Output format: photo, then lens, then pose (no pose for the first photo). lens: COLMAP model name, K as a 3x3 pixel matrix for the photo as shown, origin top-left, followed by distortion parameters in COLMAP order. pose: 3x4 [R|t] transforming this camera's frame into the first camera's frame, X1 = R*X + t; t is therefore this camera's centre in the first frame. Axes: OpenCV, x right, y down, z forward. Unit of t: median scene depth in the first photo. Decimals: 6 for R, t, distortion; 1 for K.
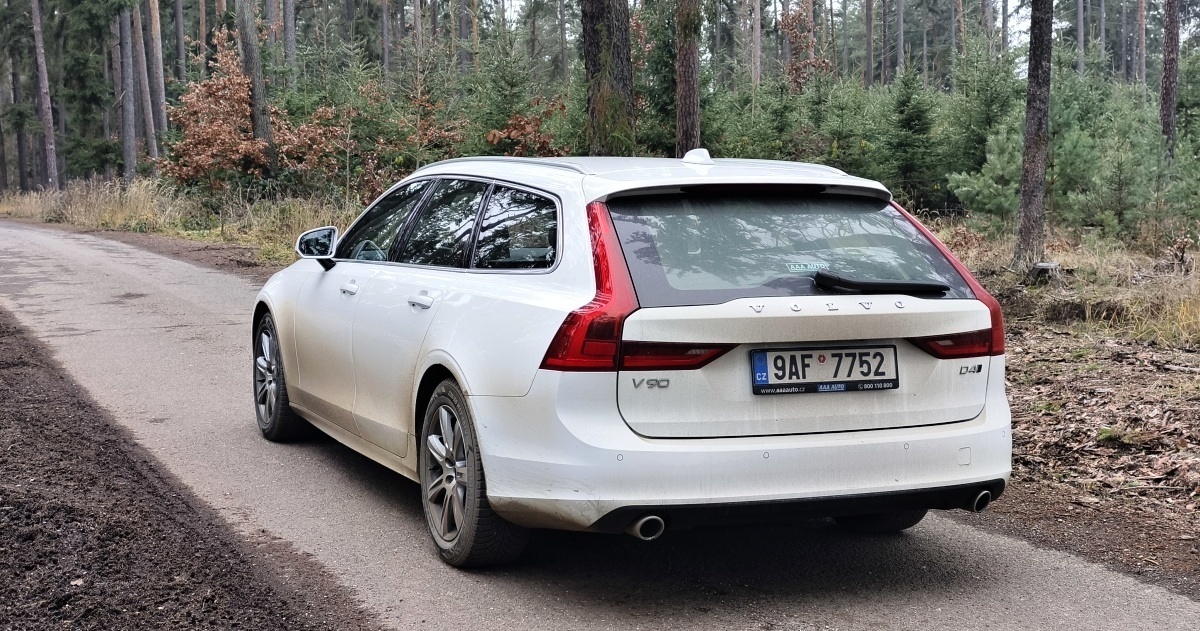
lens RADIAL K [[1711.7, 0, 595.1], [0, 1711.7, 313.0], [0, 0, 1]] dist [0.029311, 0.000000]
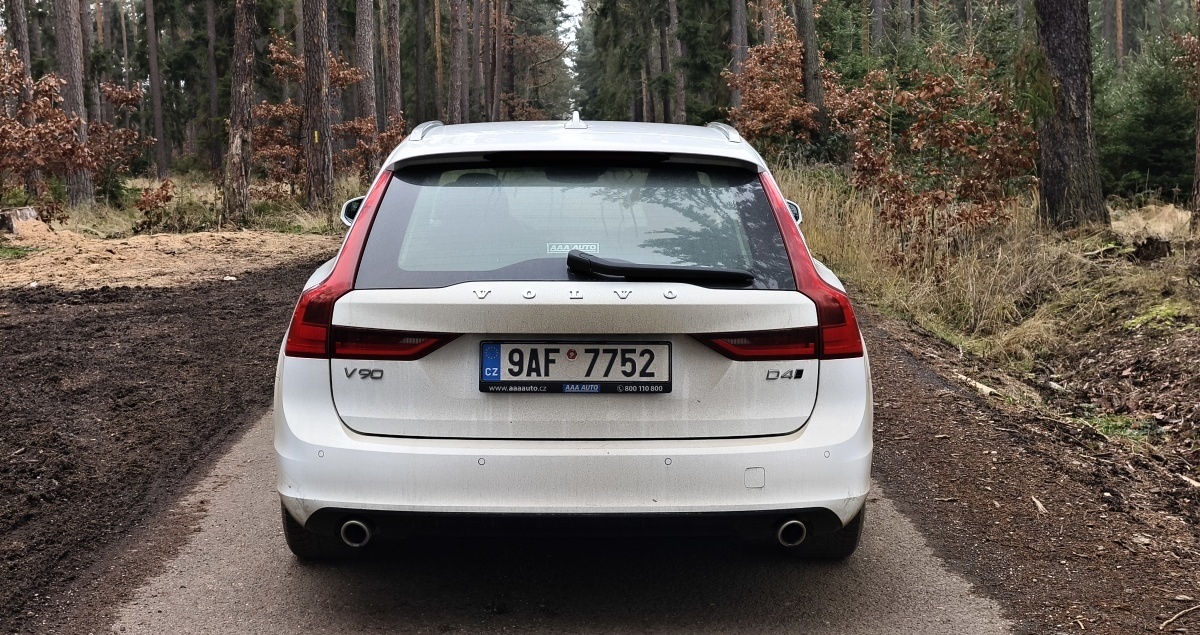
lens RADIAL K [[1711.7, 0, 606.4], [0, 1711.7, 318.6], [0, 0, 1]] dist [0.029311, 0.000000]
pose [[0.927824, 0.035429, -0.371331, 0.465685], [-0.026504, 0.999225, 0.029113, -0.016733], [0.372075, -0.017170, 0.928044, 0.204209]]
